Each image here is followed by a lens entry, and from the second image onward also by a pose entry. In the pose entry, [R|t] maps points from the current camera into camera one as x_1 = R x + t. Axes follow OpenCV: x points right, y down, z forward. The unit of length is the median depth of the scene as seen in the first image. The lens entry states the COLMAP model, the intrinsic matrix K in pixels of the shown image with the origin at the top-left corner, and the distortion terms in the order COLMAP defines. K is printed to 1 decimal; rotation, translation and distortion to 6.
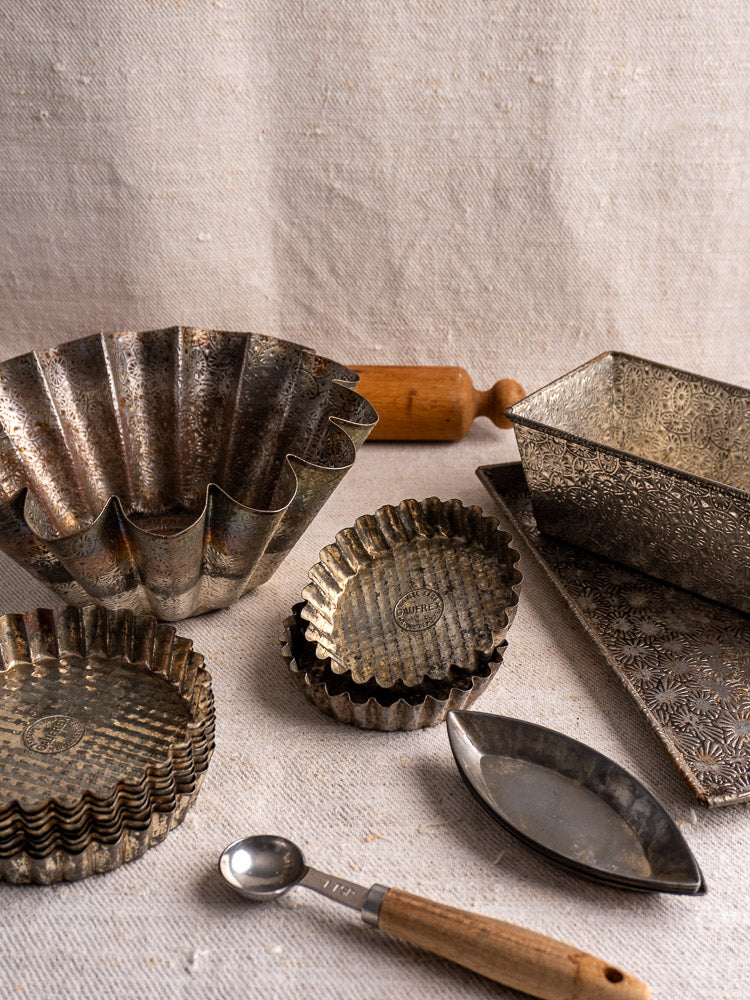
lens RADIAL K [[1324.9, 0, 397.1], [0, 1324.9, 471.4], [0, 0, 1]] dist [0.049439, 0.000000]
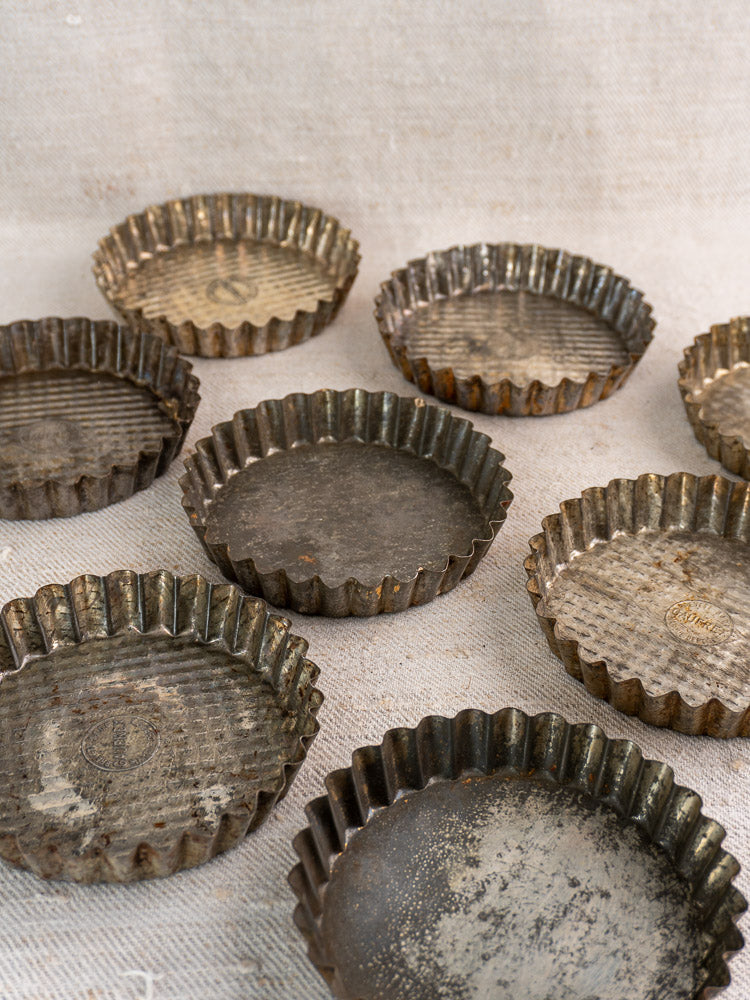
lens RADIAL K [[1466.6, 0, 385.7], [0, 1466.6, 446.4], [0, 0, 1]] dist [0.017682, 0.000000]
pose [[0.996469, -0.036980, 0.075382, -0.064002], [0.028054, 0.992830, 0.116197, -0.039244], [-0.079138, -0.113671, 0.990362, 0.175992]]
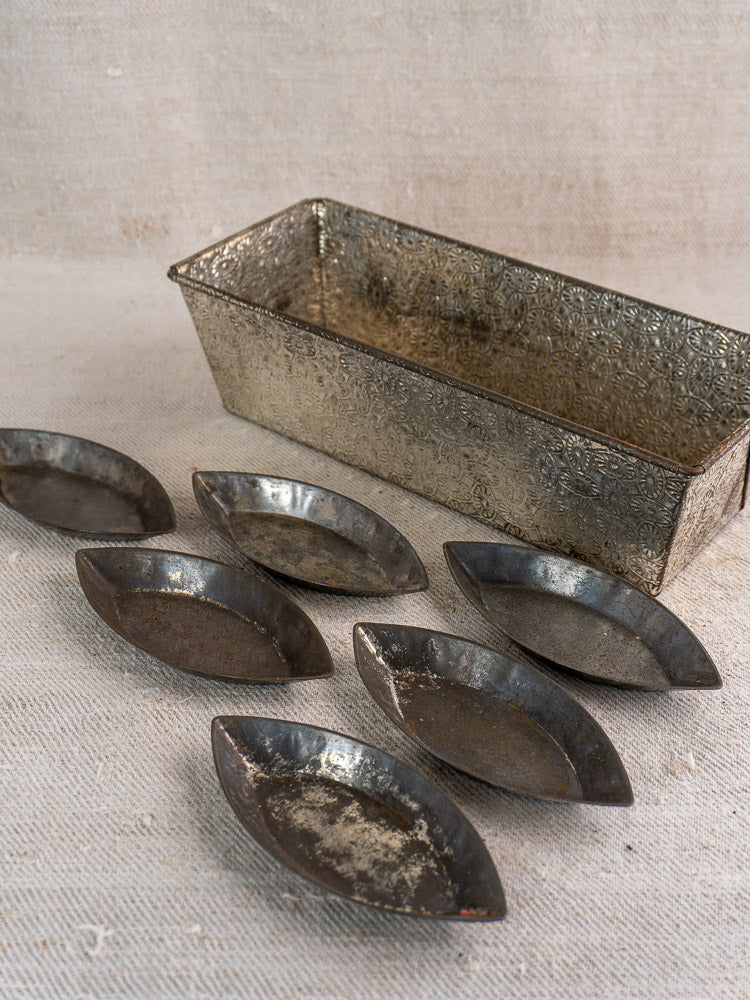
lens RADIAL K [[1466.6, 0, 391.3], [0, 1466.6, 431.5], [0, 0, 1]] dist [0.017682, 0.000000]
pose [[0.999820, -0.006583, 0.017800, 0.018374], [0.005486, 0.998125, 0.060970, -0.008025], [-0.018168, -0.060861, 0.997981, 0.094373]]
